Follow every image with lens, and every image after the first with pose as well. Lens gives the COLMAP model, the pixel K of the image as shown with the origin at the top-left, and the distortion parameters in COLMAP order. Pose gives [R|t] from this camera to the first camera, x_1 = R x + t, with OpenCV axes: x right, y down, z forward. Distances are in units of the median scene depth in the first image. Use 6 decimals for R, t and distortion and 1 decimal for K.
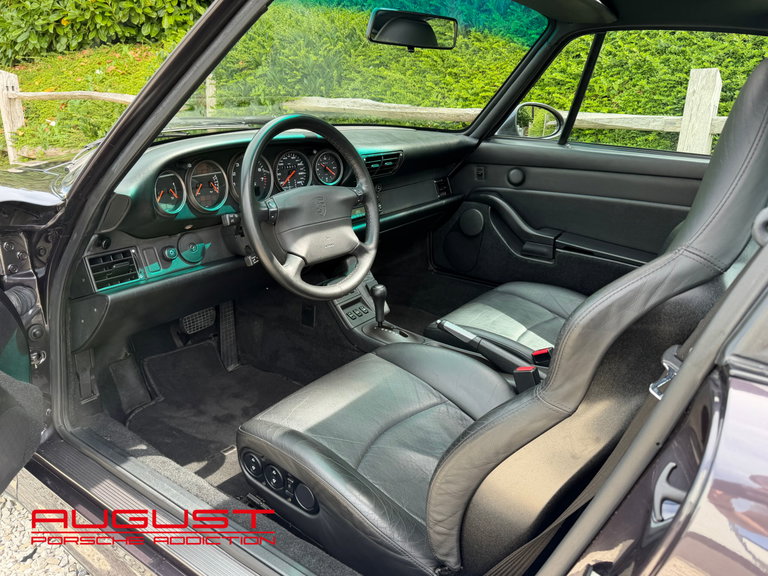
lens RADIAL K [[595.5, 0, 382.5], [0, 595.5, 292.4], [0, 0, 1]] dist [0.091754, -0.035043]
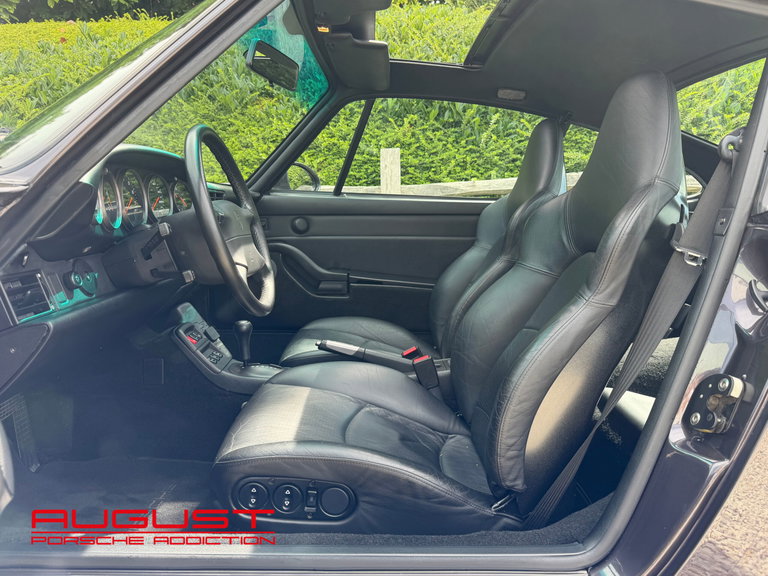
lens RADIAL K [[595.5, 0, 387.7], [0, 595.5, 284.6], [0, 0, 1]] dist [0.091754, -0.035043]
pose [[0.819101, -0.095116, 0.565708, -0.263132], [0.192393, 0.974591, -0.114705, 0.064854], [-0.540424, 0.202793, 0.816589, 0.057586]]
